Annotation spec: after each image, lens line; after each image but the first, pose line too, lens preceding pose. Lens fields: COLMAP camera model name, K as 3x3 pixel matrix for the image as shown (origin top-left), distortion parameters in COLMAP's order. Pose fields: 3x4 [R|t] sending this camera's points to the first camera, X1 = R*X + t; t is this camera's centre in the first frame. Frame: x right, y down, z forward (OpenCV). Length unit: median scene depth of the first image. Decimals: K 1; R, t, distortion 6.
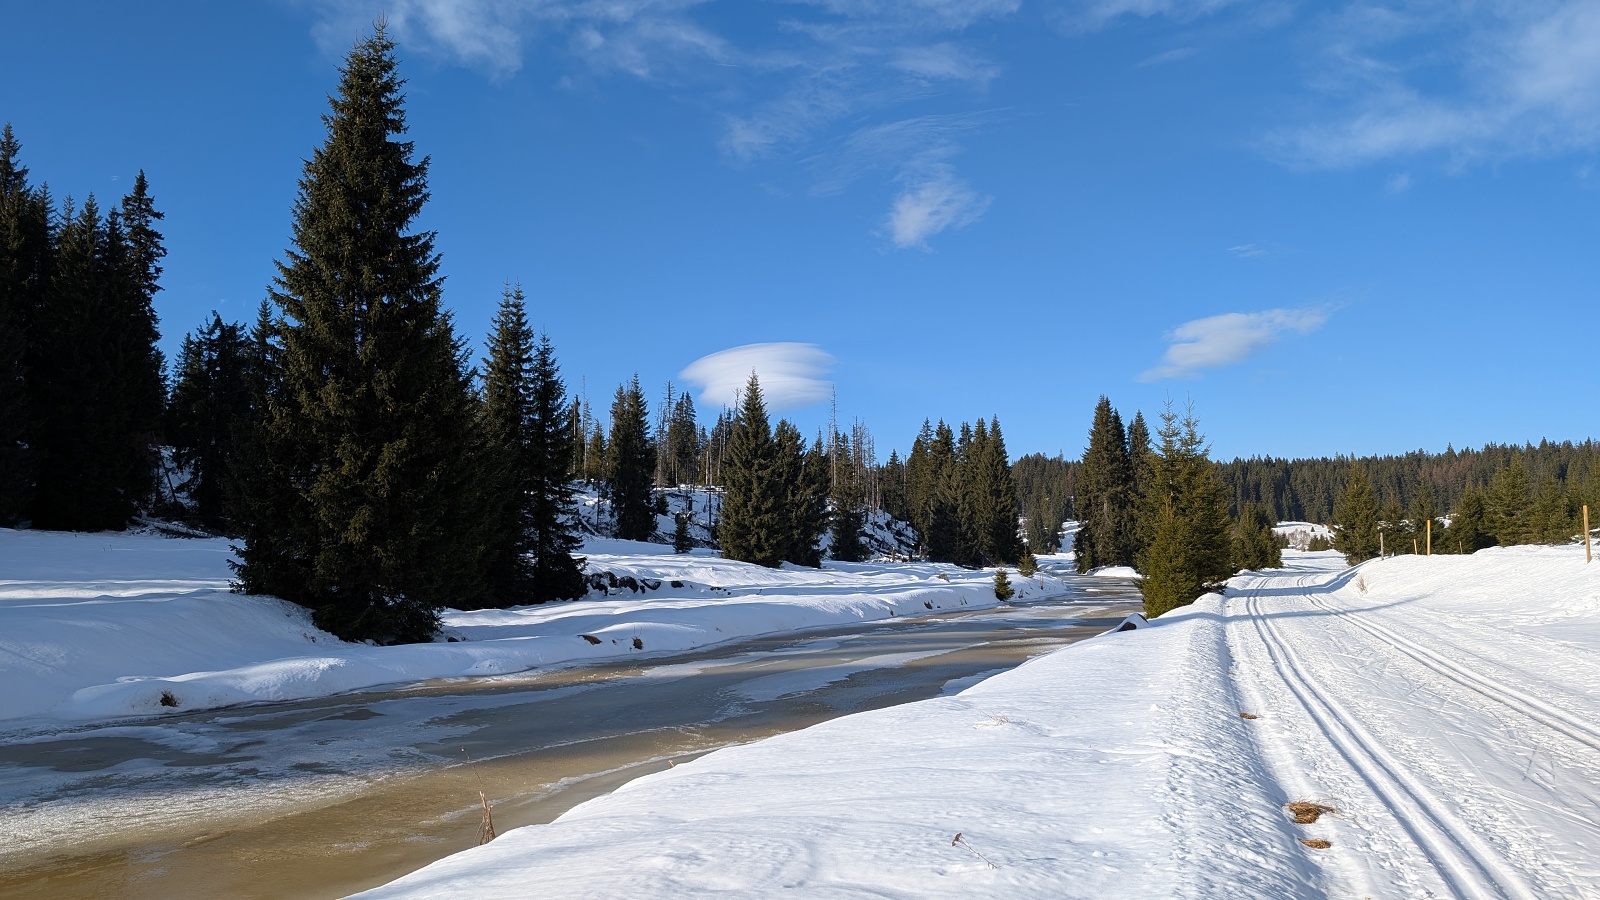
lens RADIAL K [[1054.1, 0, 800.0], [0, 1054.1, 450.0], [0, 0, 1]] dist [0.009512, -0.047824]
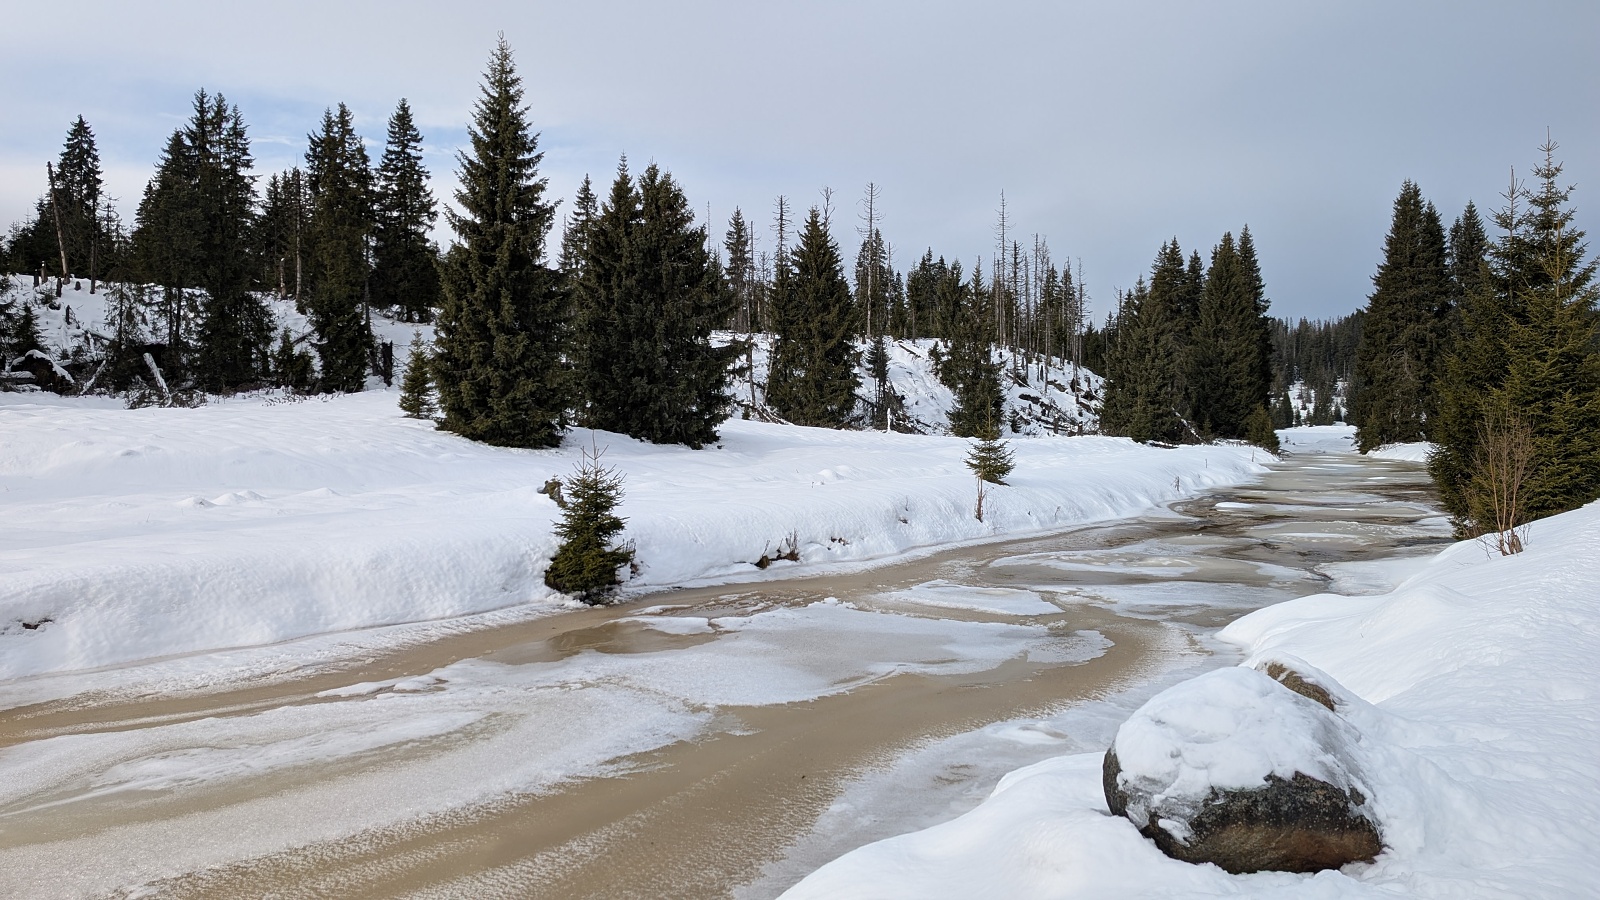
lens RADIAL K [[1124.5, 0, 800.0], [0, 1124.5, 450.0], [0, 0, 1]] dist [0.050174, -0.067267]
pose [[0.970692, 0.007540, -0.240207, 0.092574], [0.021357, 0.992847, 0.117470, 0.022607], [0.239375, -0.119157, 0.963588, 0.221564]]
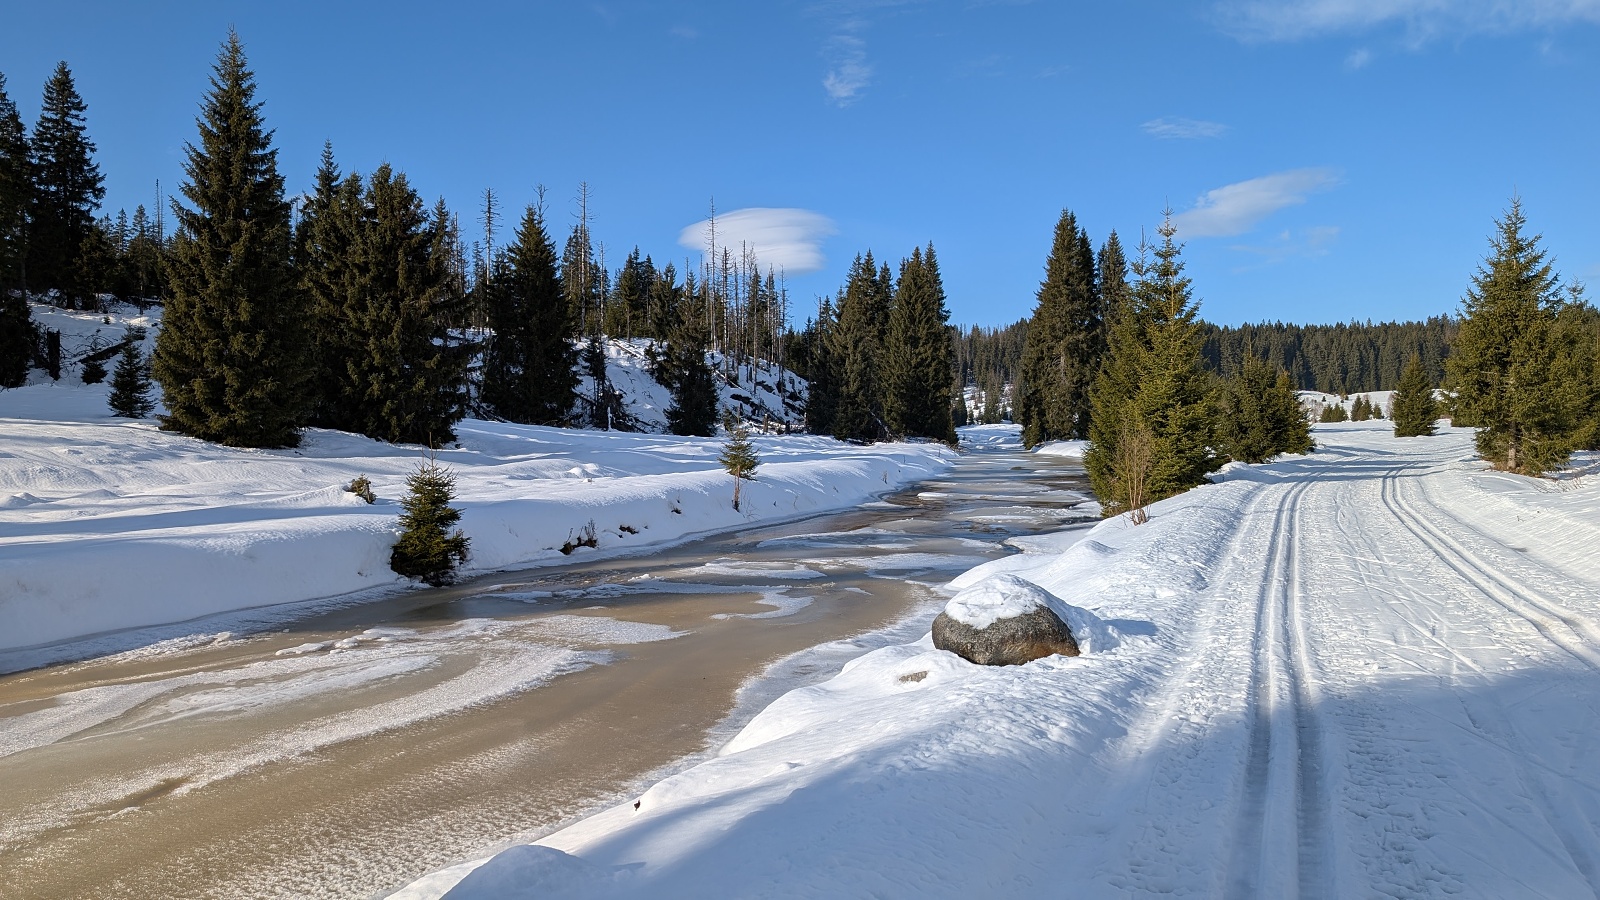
lens RADIAL K [[1124.5, 0, 800.0], [0, 1124.5, 450.0], [0, 0, 1]] dist [0.050174, -0.067267]
pose [[0.999780, 0.004497, 0.020490, 0.086822], [-0.006961, 0.992524, 0.121849, 0.020073], [-0.019789, -0.121965, 0.992337, 0.202494]]
